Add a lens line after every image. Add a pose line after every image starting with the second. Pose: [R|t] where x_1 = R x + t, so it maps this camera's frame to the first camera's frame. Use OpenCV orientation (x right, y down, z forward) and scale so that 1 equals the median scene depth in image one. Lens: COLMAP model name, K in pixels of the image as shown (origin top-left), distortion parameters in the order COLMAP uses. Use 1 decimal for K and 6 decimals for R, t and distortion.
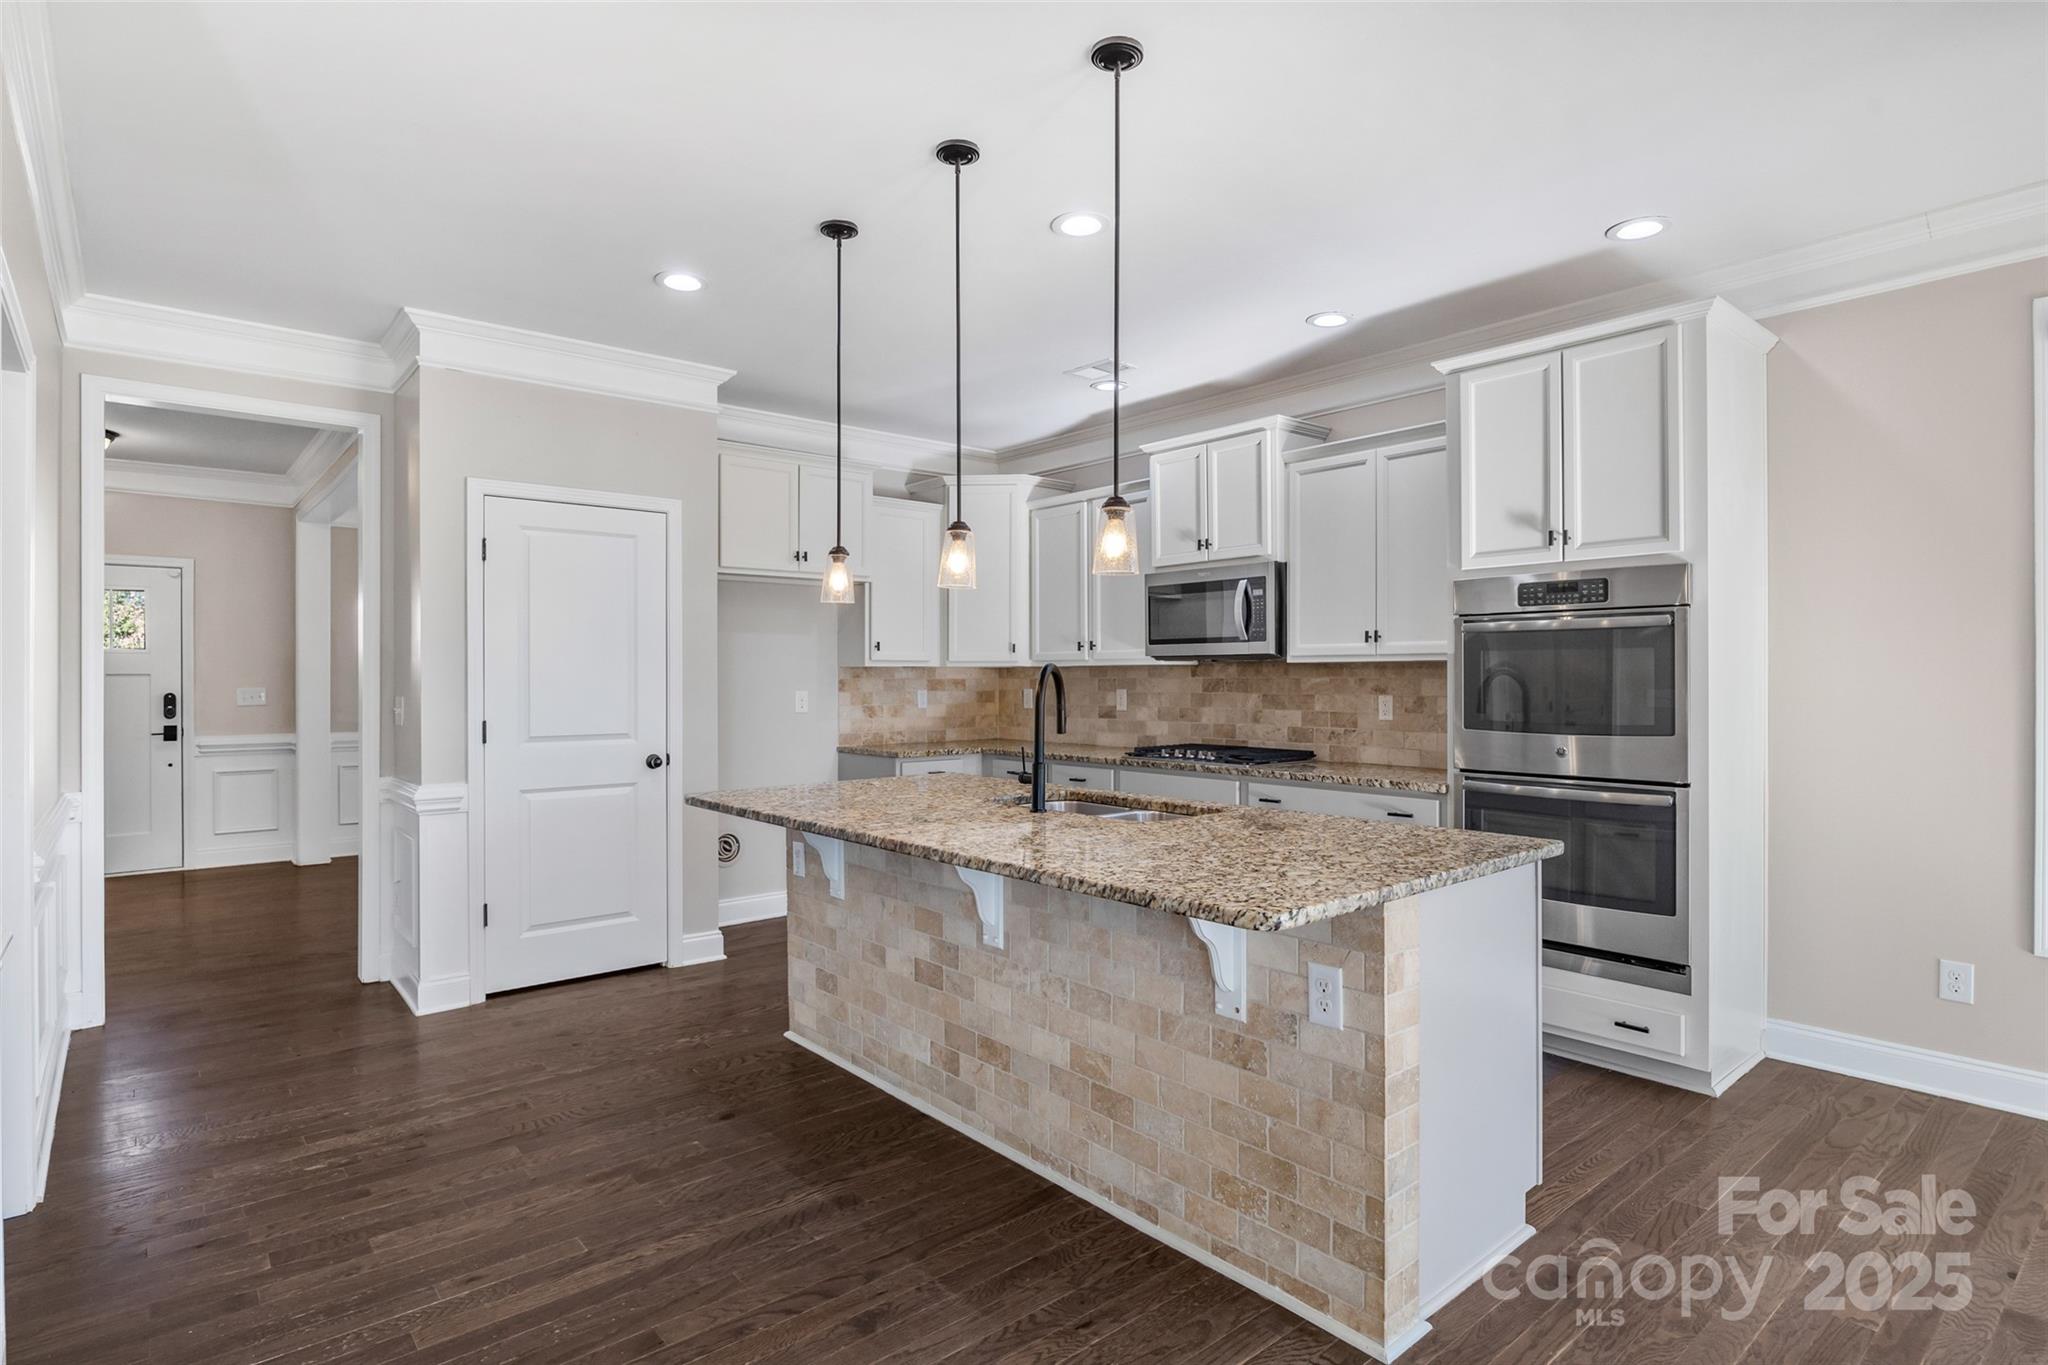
lens RADIAL K [[1056.9, 0, 1025.1], [0, 1056.9, 673.4], [0, 0, 1]] dist [-0.000193, 0.000009]
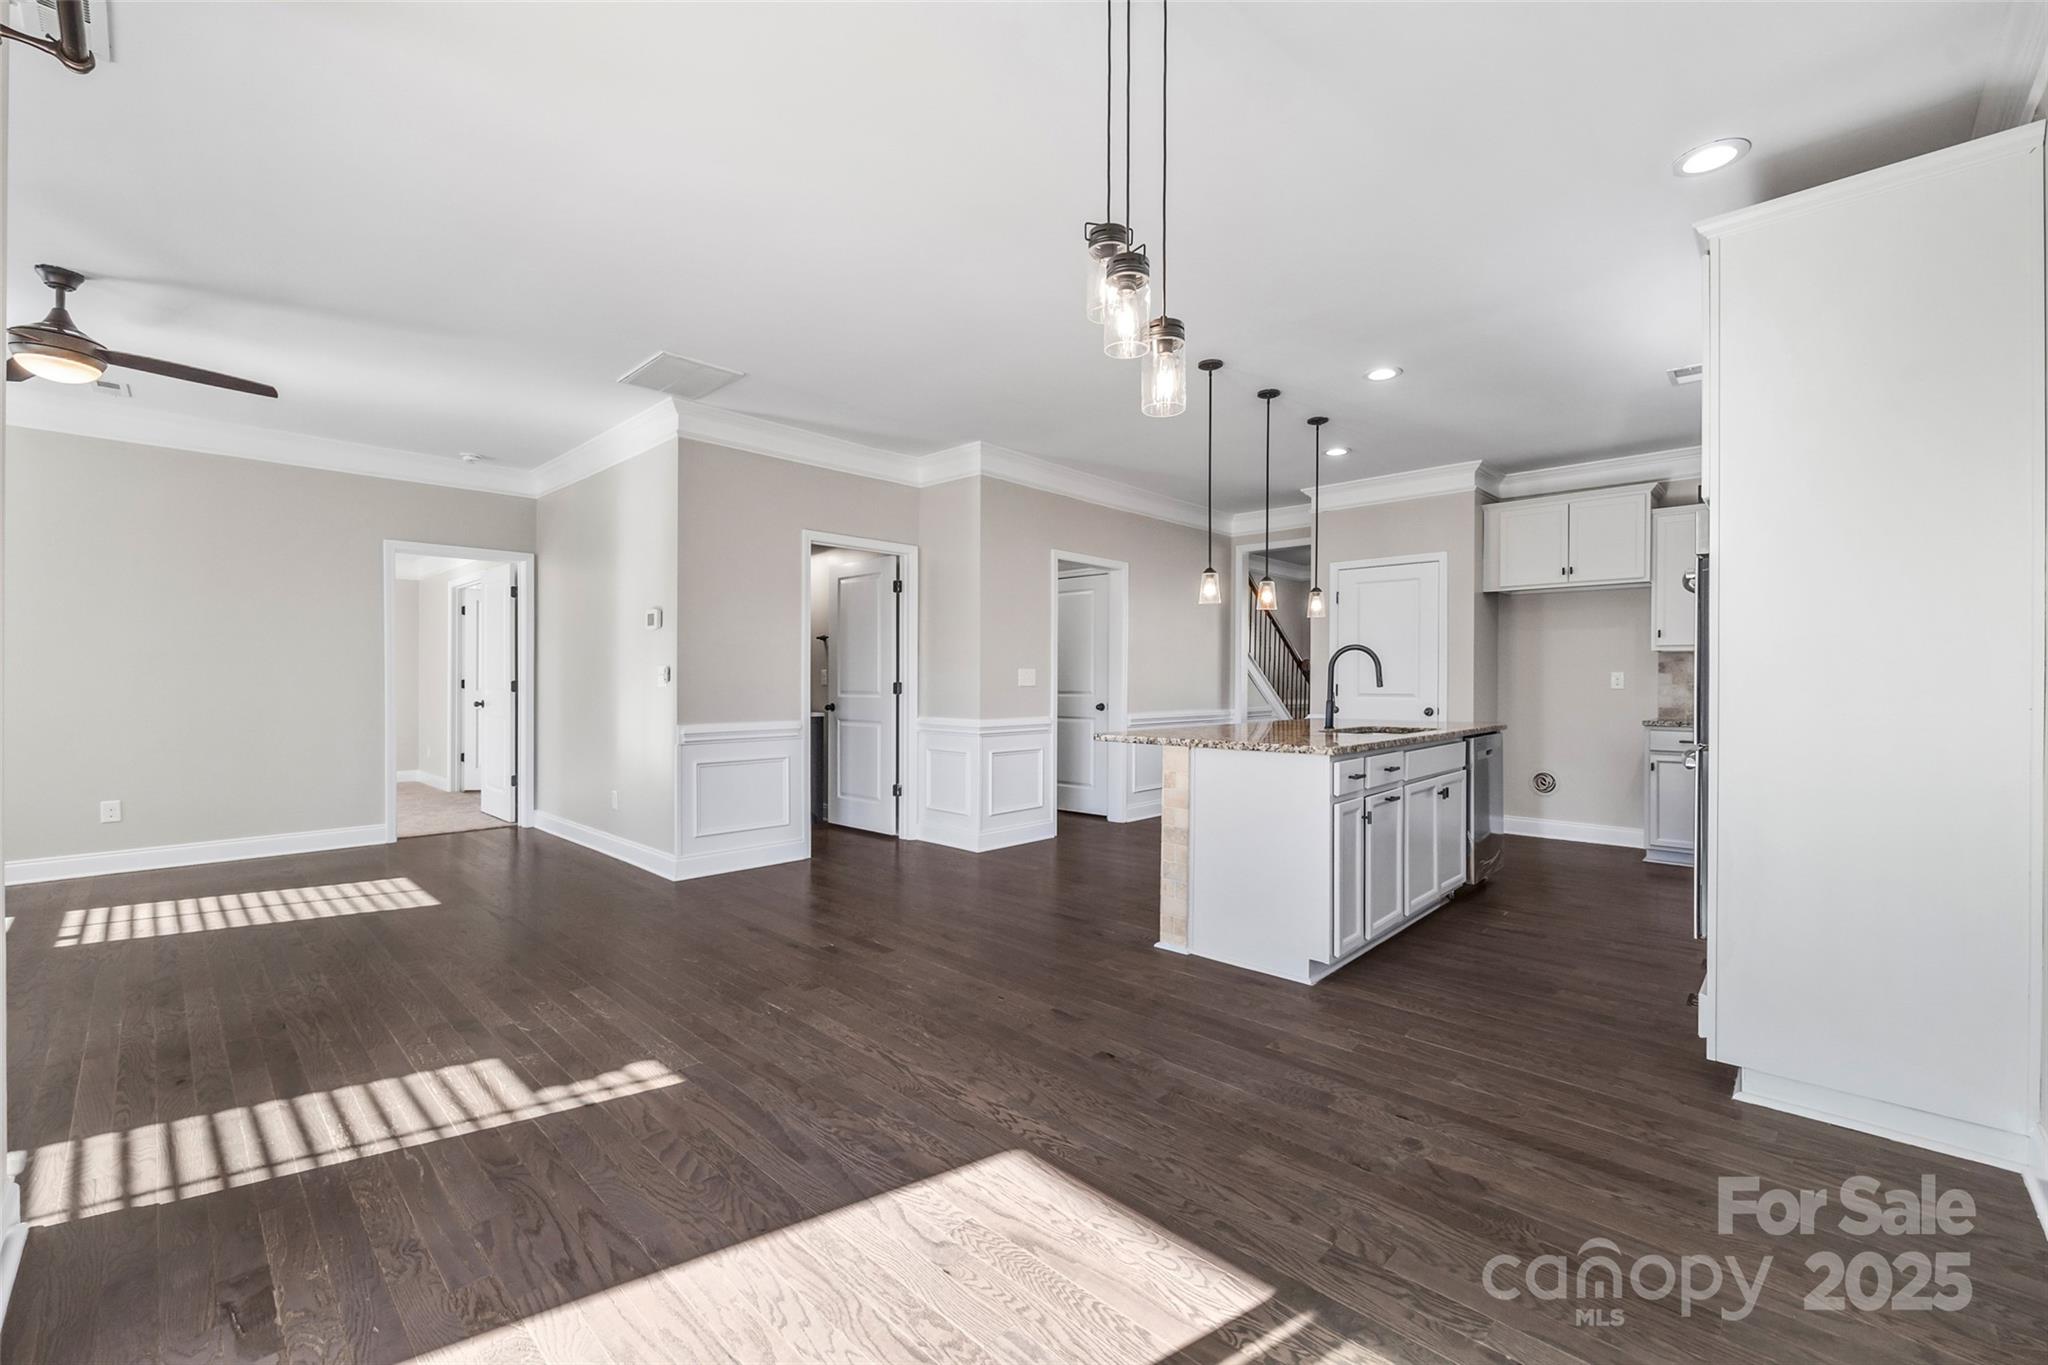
lens RADIAL K [[833.2, 0, 1024.0], [0, 833.2, 682.5], [0, 0, 1]] dist [0.004917, 0.000251]
pose [[0.102453, 0.004363, -0.994728, 0.828297], [-0.001226, 0.999990, 0.004260, 0.029682], [0.994737, 0.000783, 0.102457, 0.205960]]
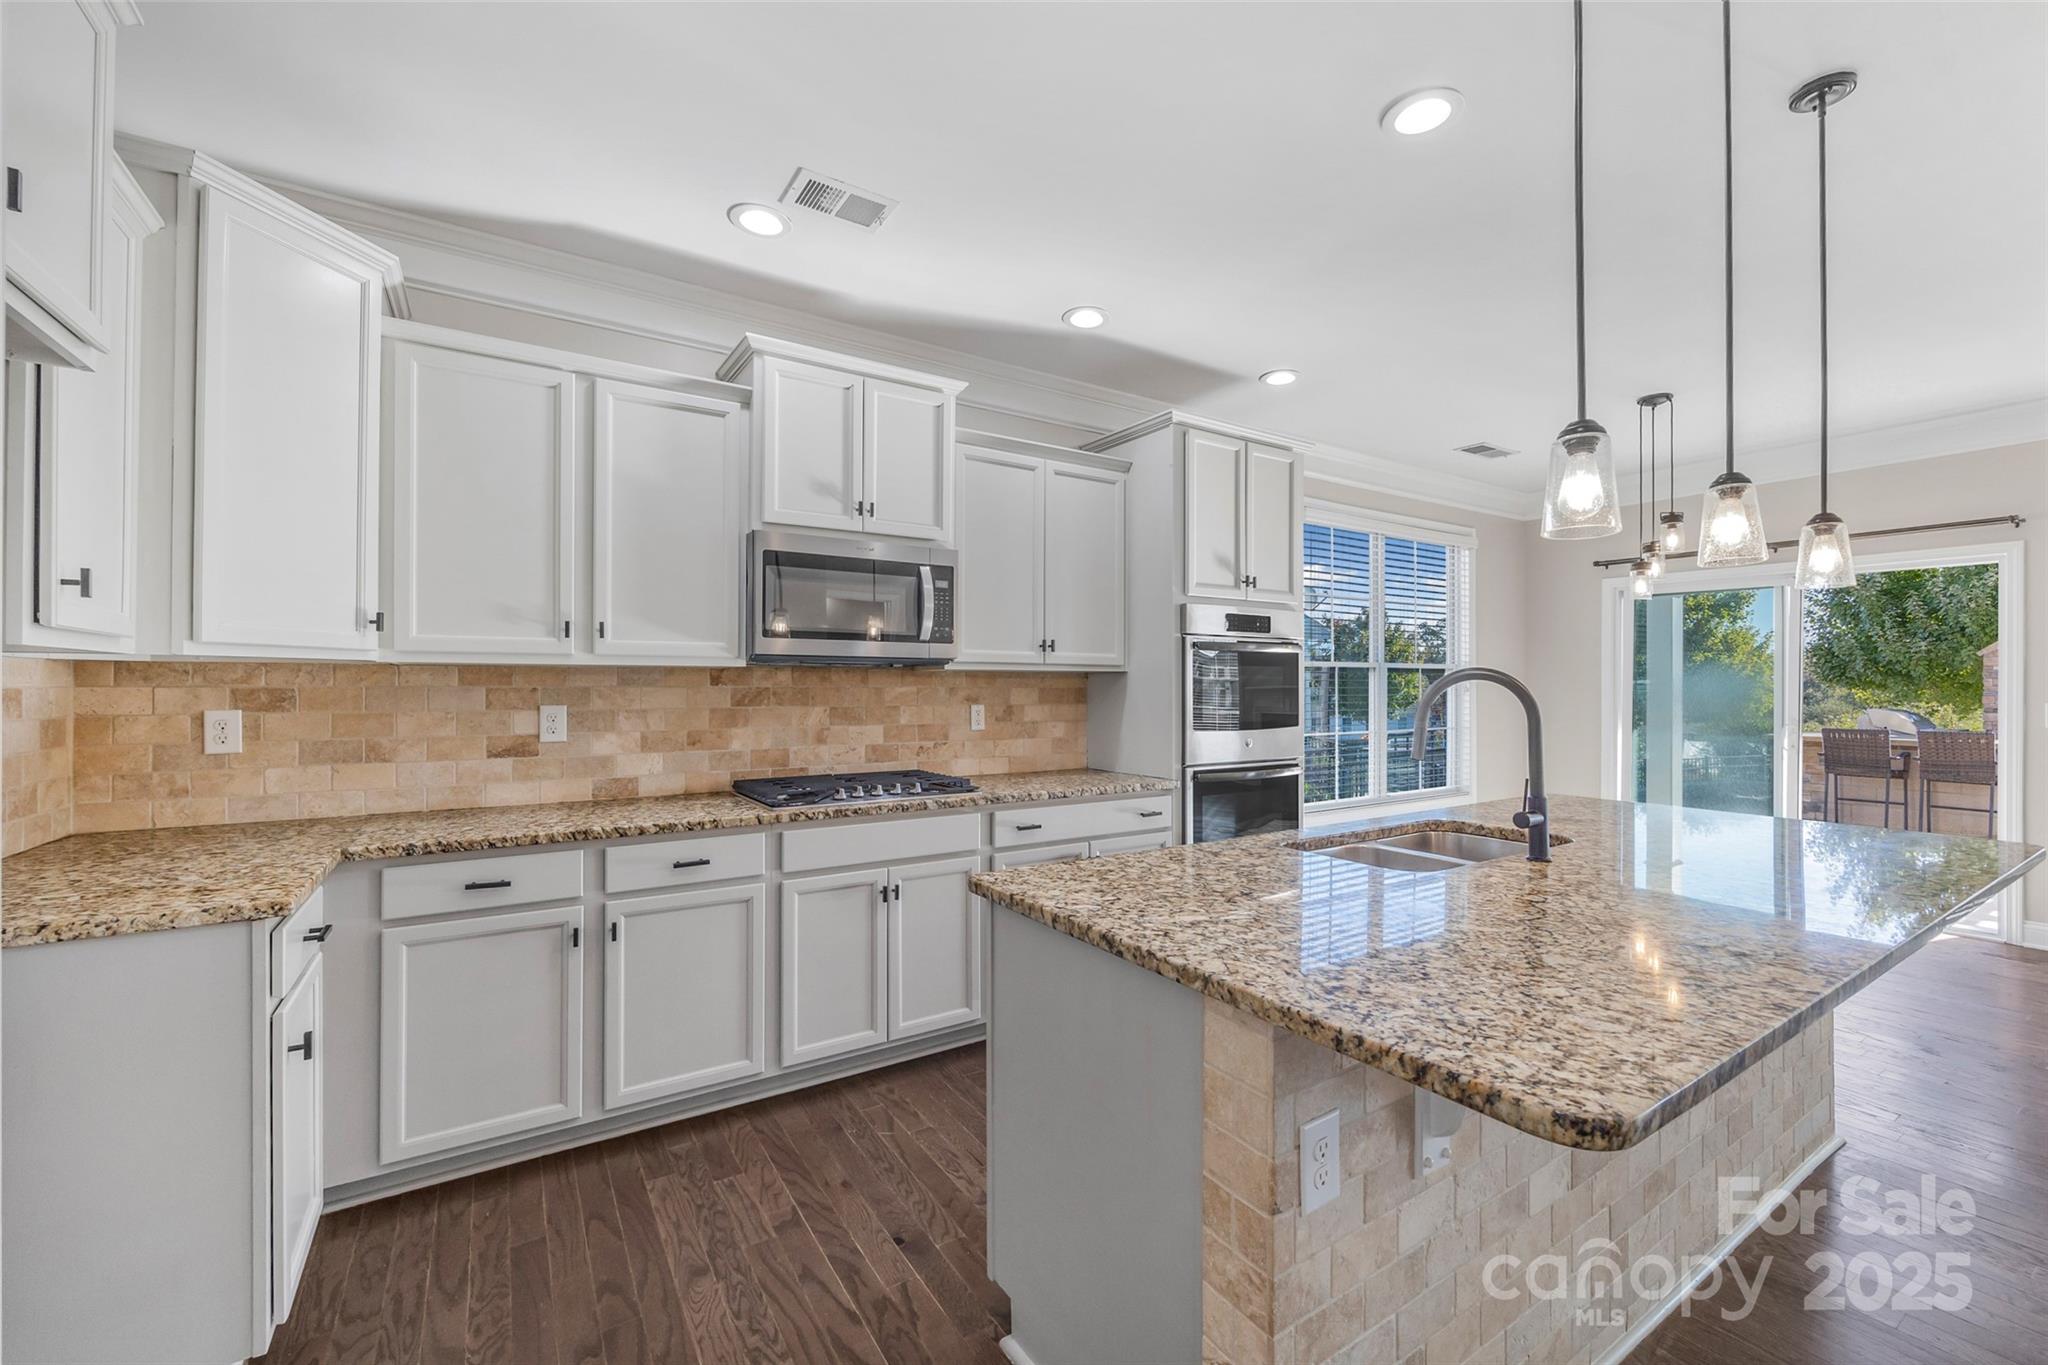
lens RADIAL K [[831.5, 0, 1017.7], [0, 831.5, 679.0], [0, 0, 1]] dist [-0.001676, 0.000042]
pose [[0.137297, 0.011388, 0.990464, -0.386968], [-0.004780, 0.999930, -0.010834, 0.004461], [-0.990518, -0.003247, 0.137342, 0.784181]]
